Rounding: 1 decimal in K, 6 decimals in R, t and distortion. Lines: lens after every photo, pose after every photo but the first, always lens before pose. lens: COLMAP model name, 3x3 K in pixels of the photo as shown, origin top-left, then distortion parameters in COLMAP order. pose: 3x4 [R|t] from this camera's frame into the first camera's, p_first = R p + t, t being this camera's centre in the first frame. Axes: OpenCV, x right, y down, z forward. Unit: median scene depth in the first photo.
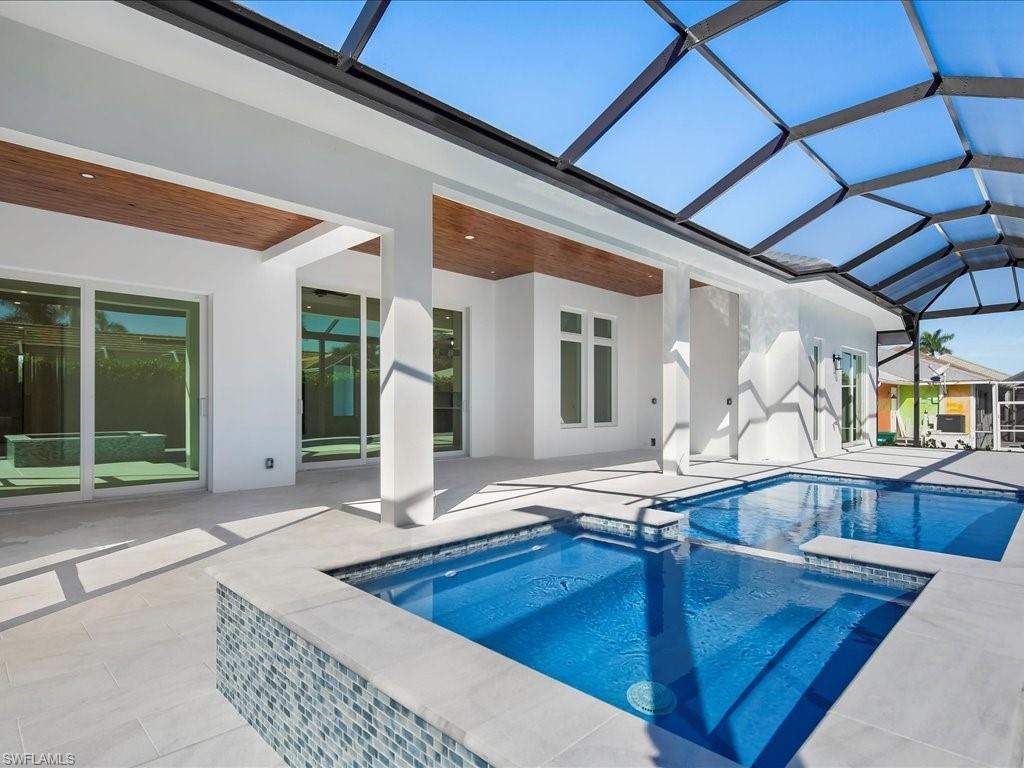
lens RADIAL K [[563.6, 0, 508.6], [0, 563.6, 405.3], [0, 0, 1]] dist [-0.001580, -0.002569]
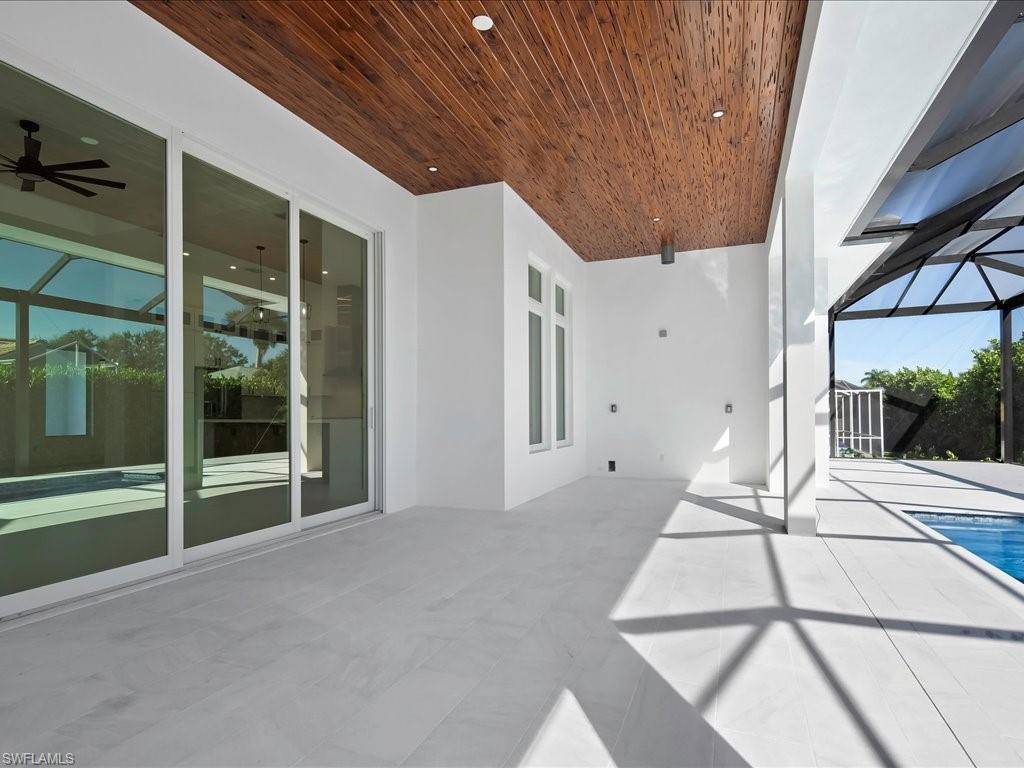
lens RADIAL K [[563.6, 0, 508.6], [0, 563.6, 405.3], [0, 0, 1]] dist [-0.001580, -0.002569]
pose [[0.919878, 0.000279, 0.392204, -0.167777], [0.006282, 0.999861, -0.015446, -0.001163], [-0.392153, 0.016672, 0.919749, 0.463879]]
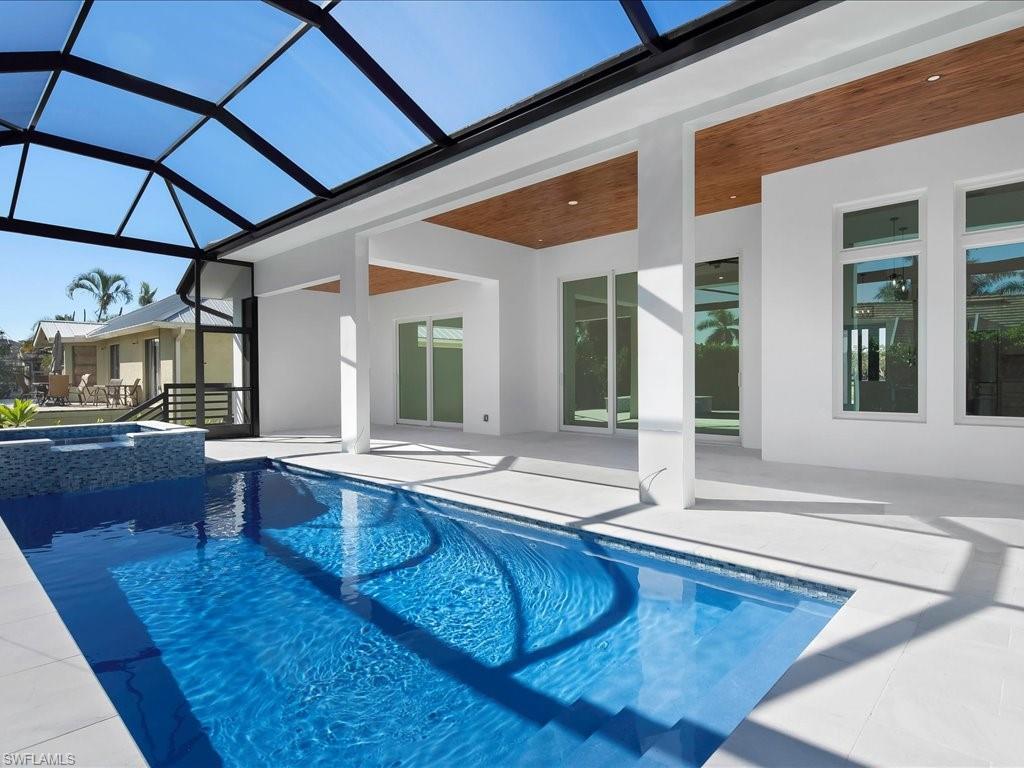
lens RADIAL K [[558.7, 0, 512.6], [0, 558.7, 380.2], [0, 0, 1]] dist [0.024689, -0.000953]
pose [[0.028238, 0.002068, -0.999599, 0.675541], [-0.000872, 0.999998, 0.002045, 0.001366], [0.999601, 0.000814, 0.028240, 0.664179]]
